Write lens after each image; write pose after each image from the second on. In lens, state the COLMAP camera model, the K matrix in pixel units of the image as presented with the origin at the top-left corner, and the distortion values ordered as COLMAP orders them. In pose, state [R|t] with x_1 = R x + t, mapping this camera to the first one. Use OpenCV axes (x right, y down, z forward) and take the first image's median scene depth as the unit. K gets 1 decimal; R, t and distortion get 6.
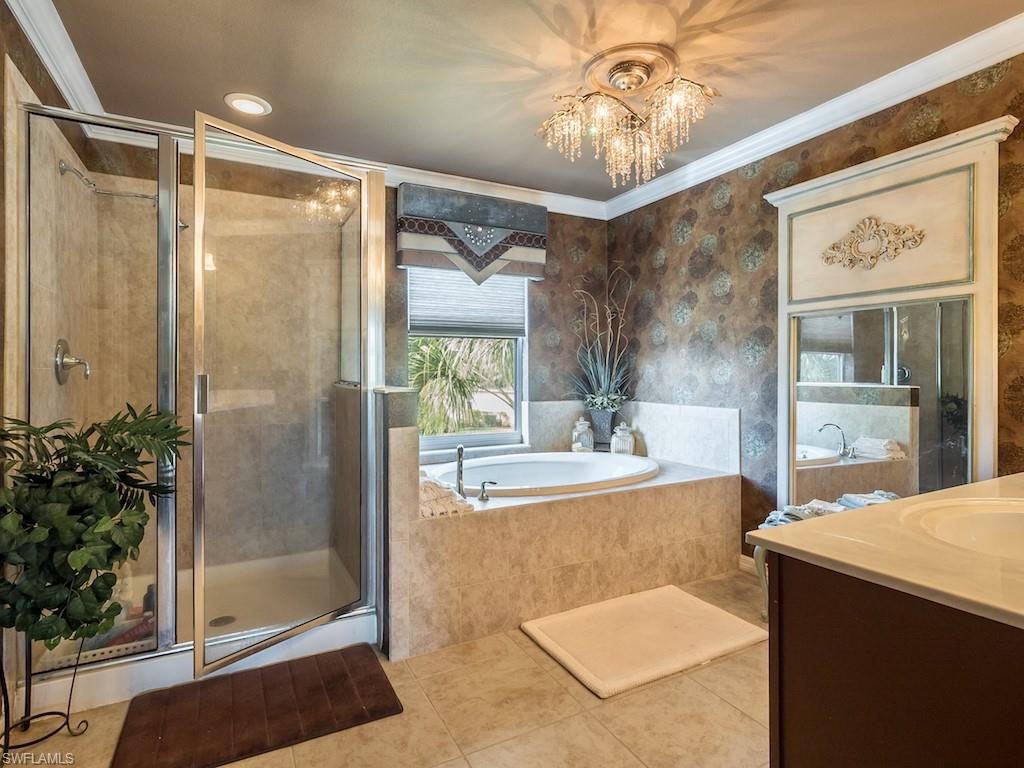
lens RADIAL K [[528.7, 0, 521.0], [0, 528.7, 373.0], [0, 0, 1]] dist [-0.003368, -0.001543]
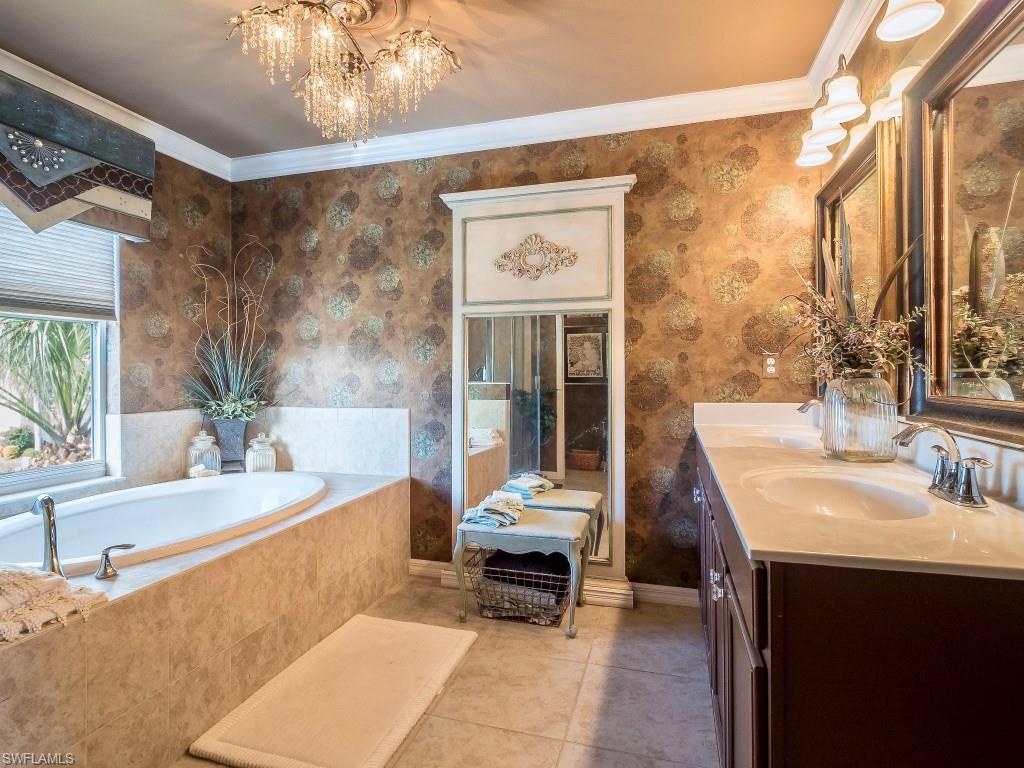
lens RADIAL K [[528.7, 0, 521.0], [0, 528.7, 373.0], [0, 0, 1]] dist [-0.003368, -0.001543]
pose [[0.705422, -0.003922, 0.708777, -0.132353], [0.004046, 0.999991, 0.001507, 0.000885], [-0.708776, 0.001804, 0.705431, 0.174946]]
